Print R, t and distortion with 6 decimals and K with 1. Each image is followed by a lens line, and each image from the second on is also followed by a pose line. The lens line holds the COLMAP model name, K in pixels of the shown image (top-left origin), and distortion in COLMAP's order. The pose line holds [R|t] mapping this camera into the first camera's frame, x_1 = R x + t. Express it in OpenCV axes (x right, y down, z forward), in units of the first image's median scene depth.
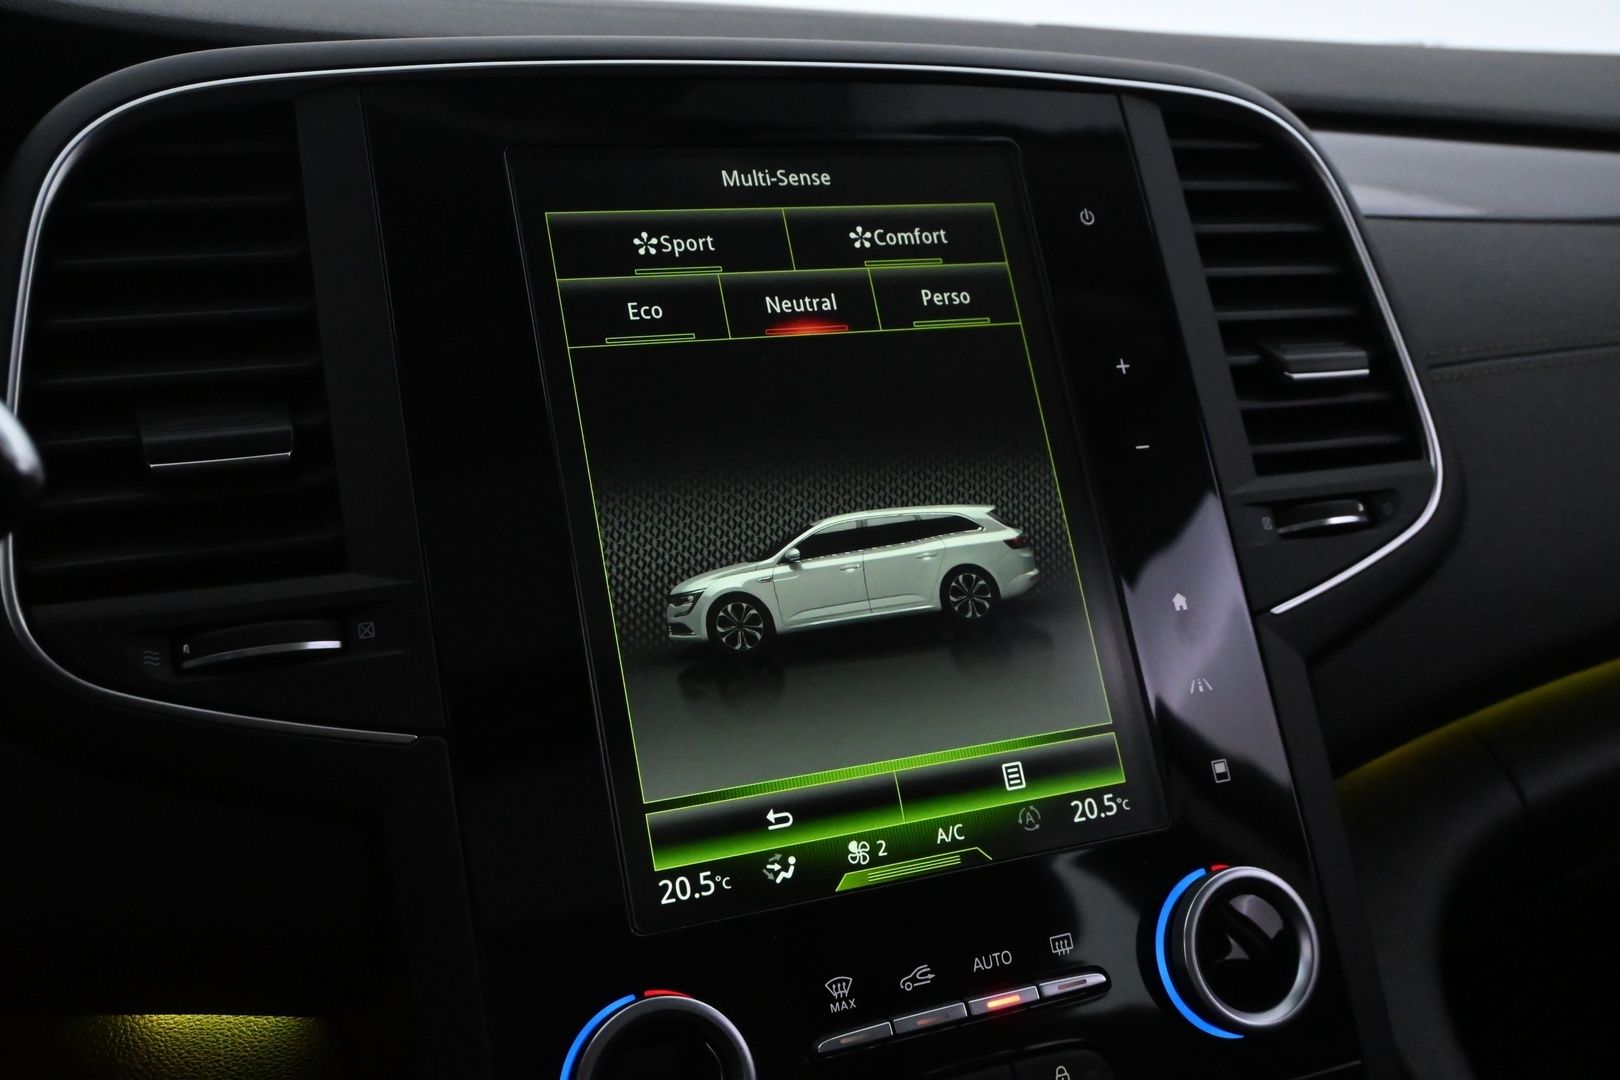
lens RADIAL K [[1533.4, 0, 812.1], [0, 1533.4, 538.9], [0, 0, 1]] dist [0.004736, 0.000000]
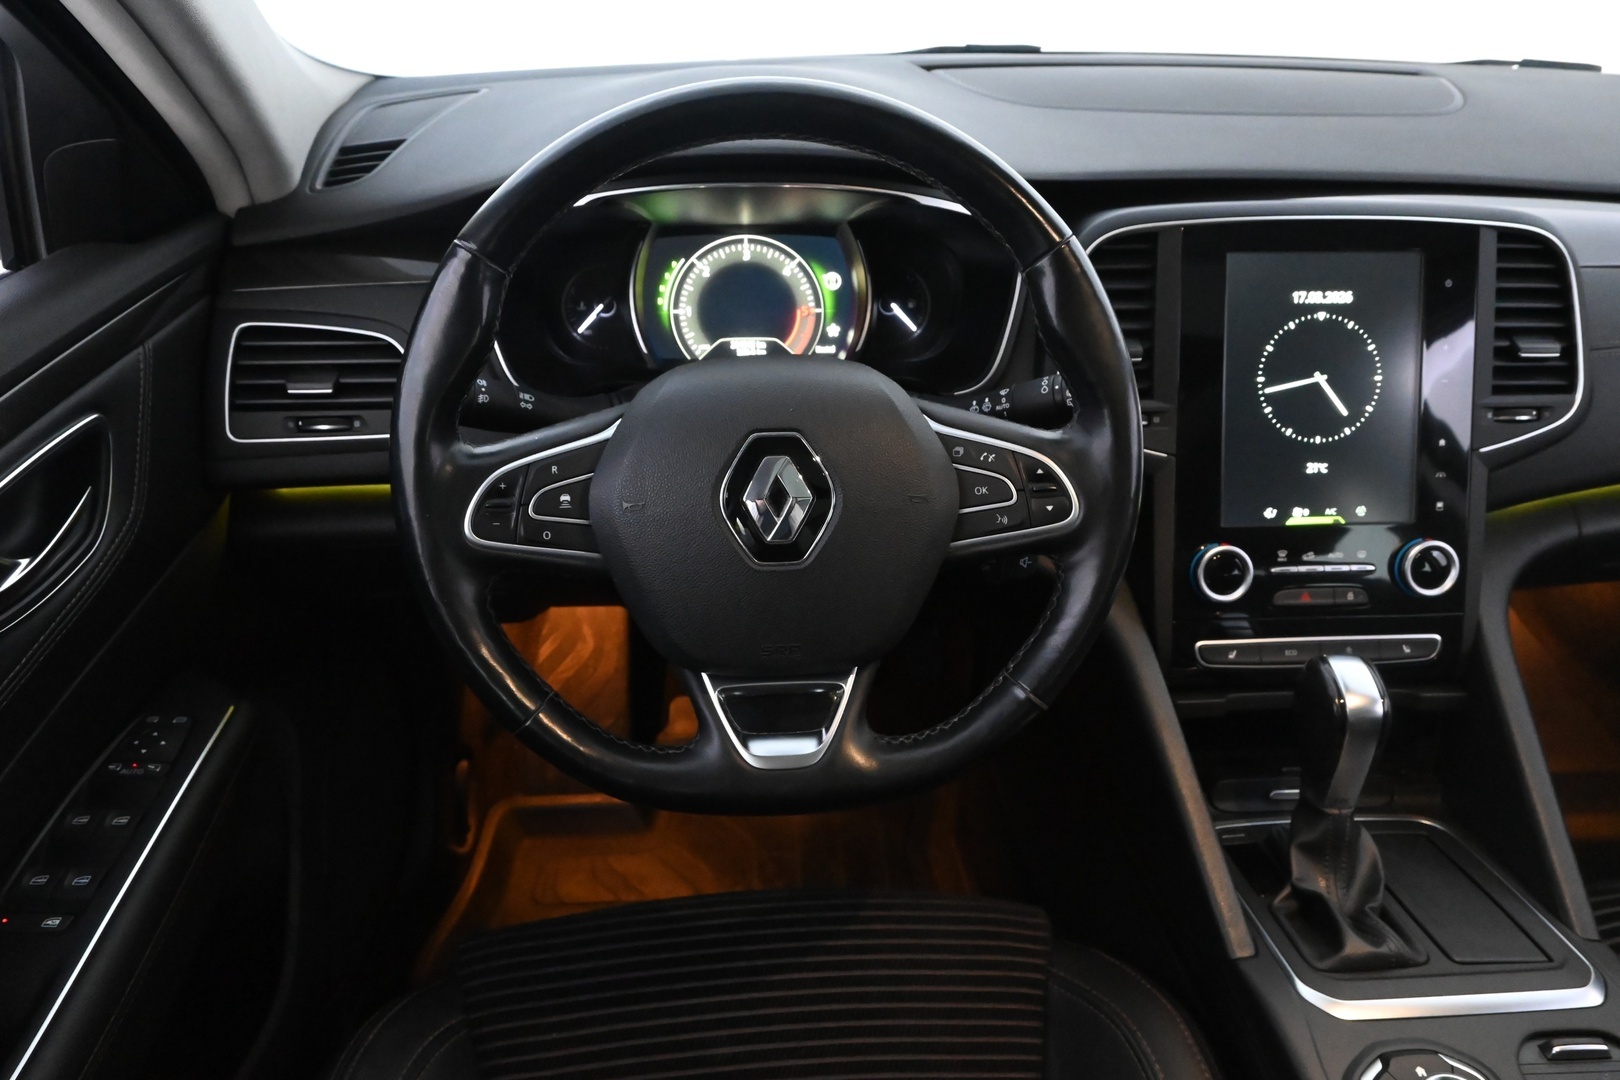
lens RADIAL K [[1113.2, 0, 806.5], [0, 1113.2, 536.0], [0, 0, 1]] dist [-0.010616, 0.006247]
pose [[0.945661, 0.198543, -0.257498, -0.305392], [-0.104755, 0.935736, 0.336785, -0.377704], [0.307817, -0.291510, 0.905688, -1.256296]]
